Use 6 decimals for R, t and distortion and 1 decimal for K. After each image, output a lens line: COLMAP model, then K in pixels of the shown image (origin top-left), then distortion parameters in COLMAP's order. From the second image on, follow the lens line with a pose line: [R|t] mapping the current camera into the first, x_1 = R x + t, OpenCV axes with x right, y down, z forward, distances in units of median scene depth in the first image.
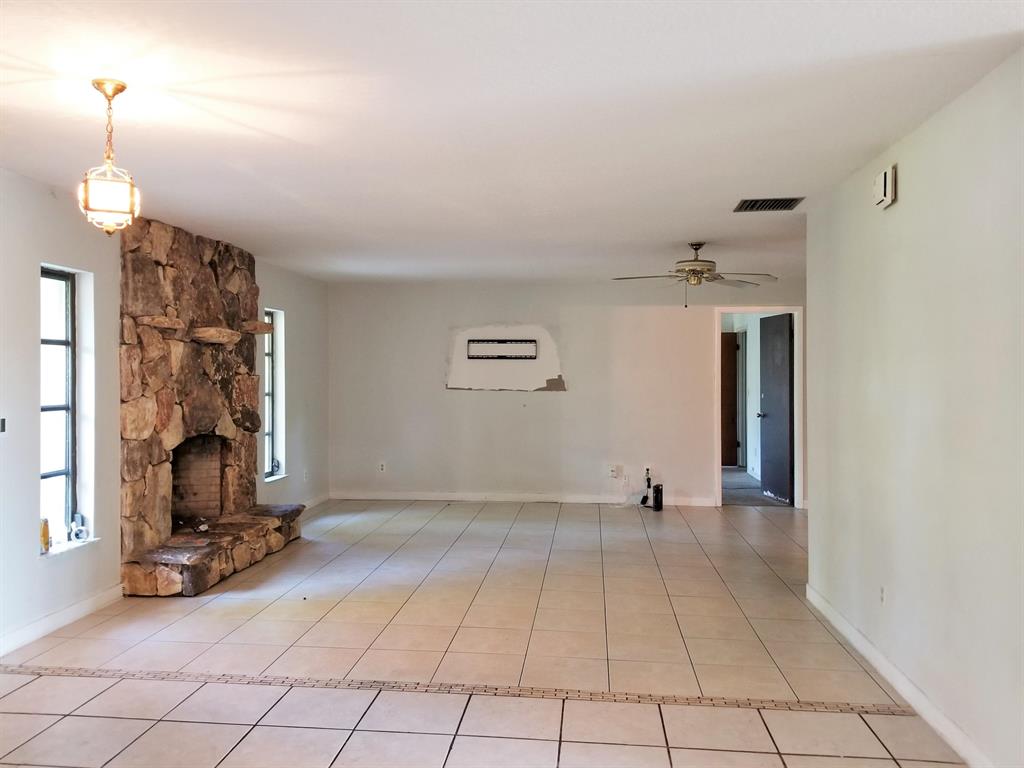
lens RADIAL K [[822.3, 0, 511.1], [0, 822.3, 379.8], [0, 0, 1]] dist [0.008079, -0.030978]
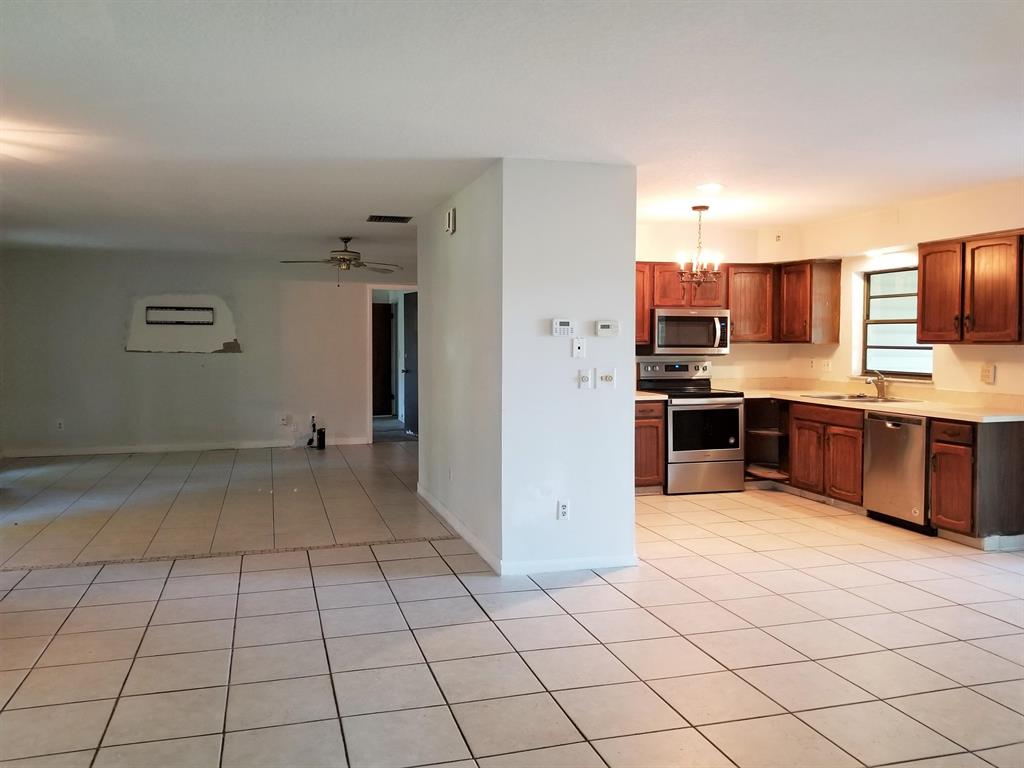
lens RADIAL K [[822.3, 0, 515.2], [0, 822.3, 360.7], [0, 0, 1]] dist [0.008079, -0.030978]
pose [[0.925076, -0.009728, 0.379658, -0.017721], [0.002250, 0.999795, 0.020137, 0.002771], [-0.379776, -0.017774, 0.924908, -0.237562]]
